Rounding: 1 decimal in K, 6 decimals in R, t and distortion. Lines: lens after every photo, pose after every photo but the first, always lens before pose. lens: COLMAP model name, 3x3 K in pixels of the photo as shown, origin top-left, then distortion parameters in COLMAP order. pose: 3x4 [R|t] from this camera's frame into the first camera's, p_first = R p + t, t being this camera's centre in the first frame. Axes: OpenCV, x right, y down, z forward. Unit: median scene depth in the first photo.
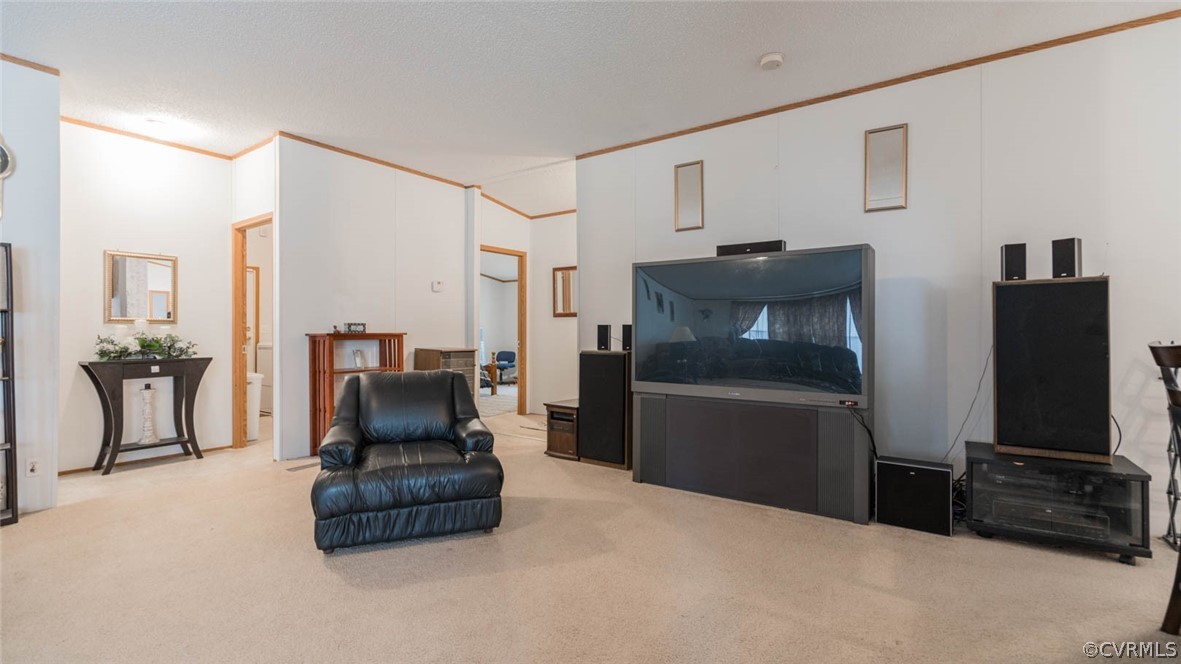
lens RADIAL K [[530.0, 0, 589.4], [0, 530.0, 330.5], [0, 0, 1]] dist [0.002174, 0.000415]
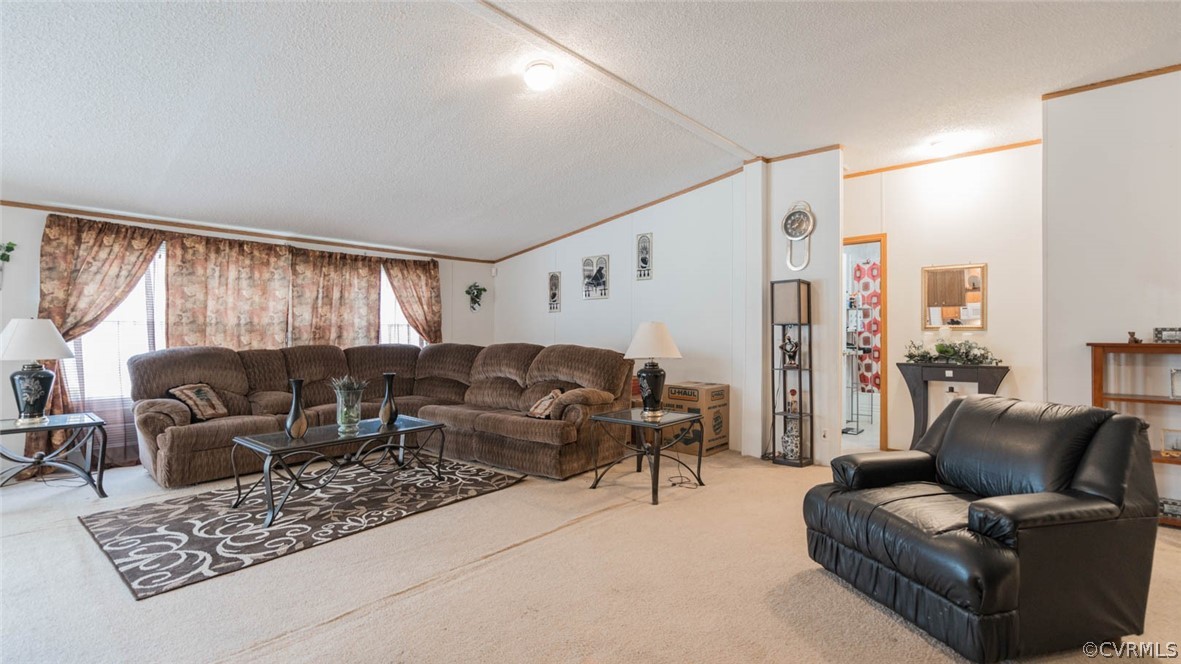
lens RADIAL K [[530.0, 0, 589.4], [0, 530.0, 330.5], [0, 0, 1]] dist [0.002174, 0.000415]
pose [[-0.108312, -0.004030, -0.994109, 0.340478], [0.000321, 0.999992, -0.004088, -0.009927], [0.994117, -0.000762, -0.108310, 0.430827]]
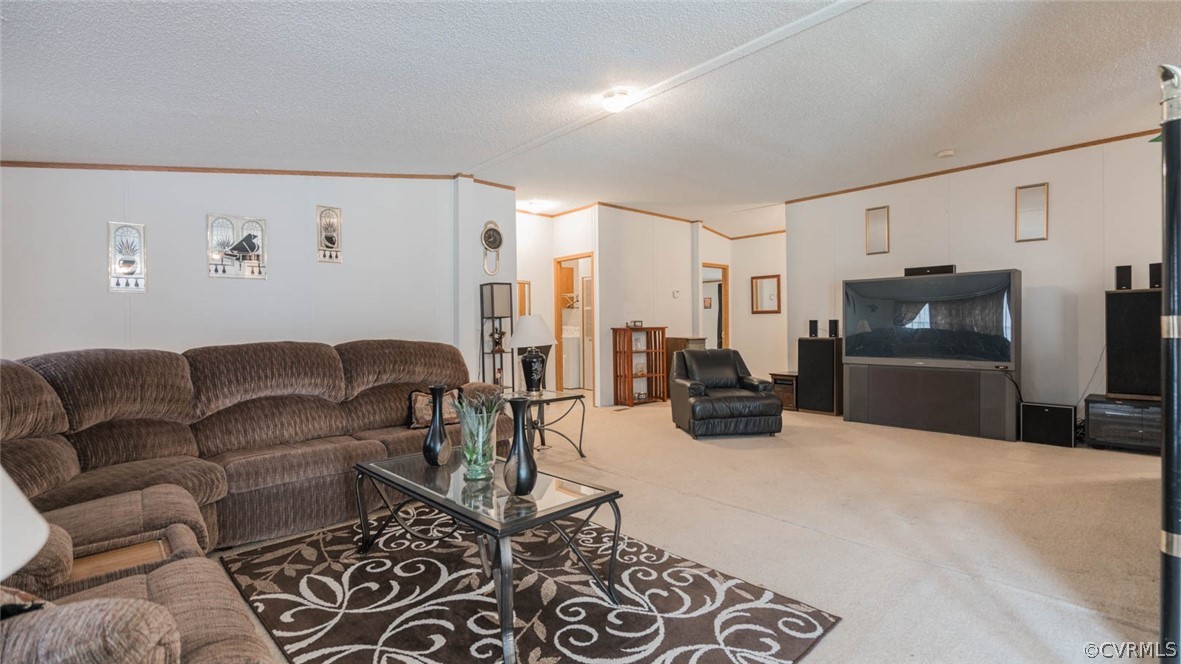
lens RADIAL K [[530.0, 0, 589.4], [0, 530.0, 330.5], [0, 0, 1]] dist [0.002174, 0.000415]
pose [[0.975368, -0.008192, -0.220431, -0.281542], [0.011330, 0.999852, 0.012975, -0.008444], [0.220292, -0.015153, 0.975316, -0.633493]]
